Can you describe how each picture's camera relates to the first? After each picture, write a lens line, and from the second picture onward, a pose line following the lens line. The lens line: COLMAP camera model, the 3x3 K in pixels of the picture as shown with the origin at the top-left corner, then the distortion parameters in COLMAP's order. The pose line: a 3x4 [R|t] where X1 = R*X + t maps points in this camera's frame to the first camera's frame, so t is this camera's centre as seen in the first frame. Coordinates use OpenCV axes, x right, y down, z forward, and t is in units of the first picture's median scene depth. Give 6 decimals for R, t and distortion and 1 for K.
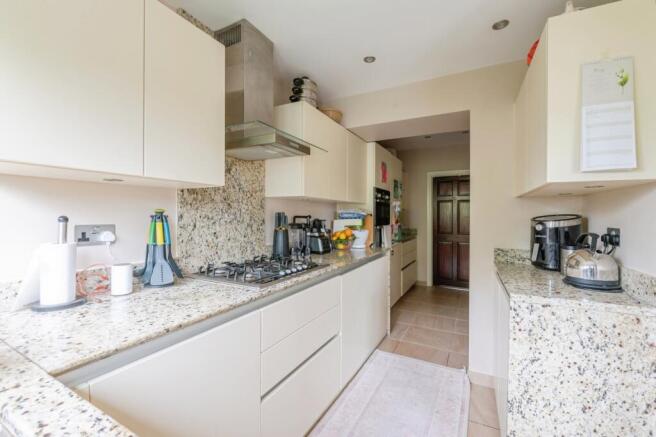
lens RADIAL K [[284.5, 0, 328.0], [0, 284.5, 218.5], [0, 0, 1]] dist [0.001182, 0.000046]
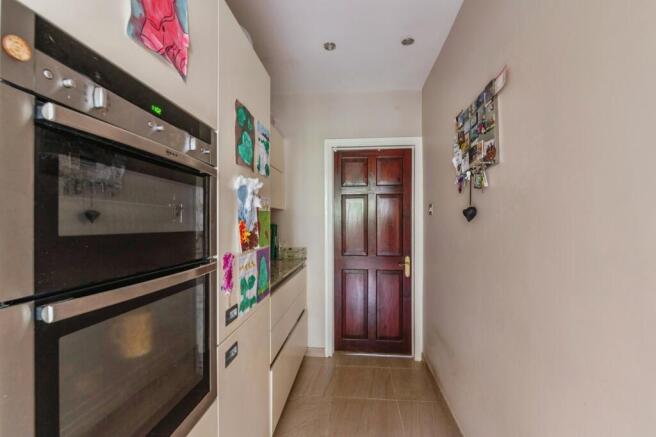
lens RADIAL K [[284.5, 0, 328.0], [0, 284.5, 218.5], [0, 0, 1]] dist [0.001182, 0.000046]
pose [[0.923317, 0.004482, 0.384013, 0.153825], [0.002898, 0.999822, -0.018638, -0.007182], [-0.384028, 0.018322, 0.923140, 0.516958]]
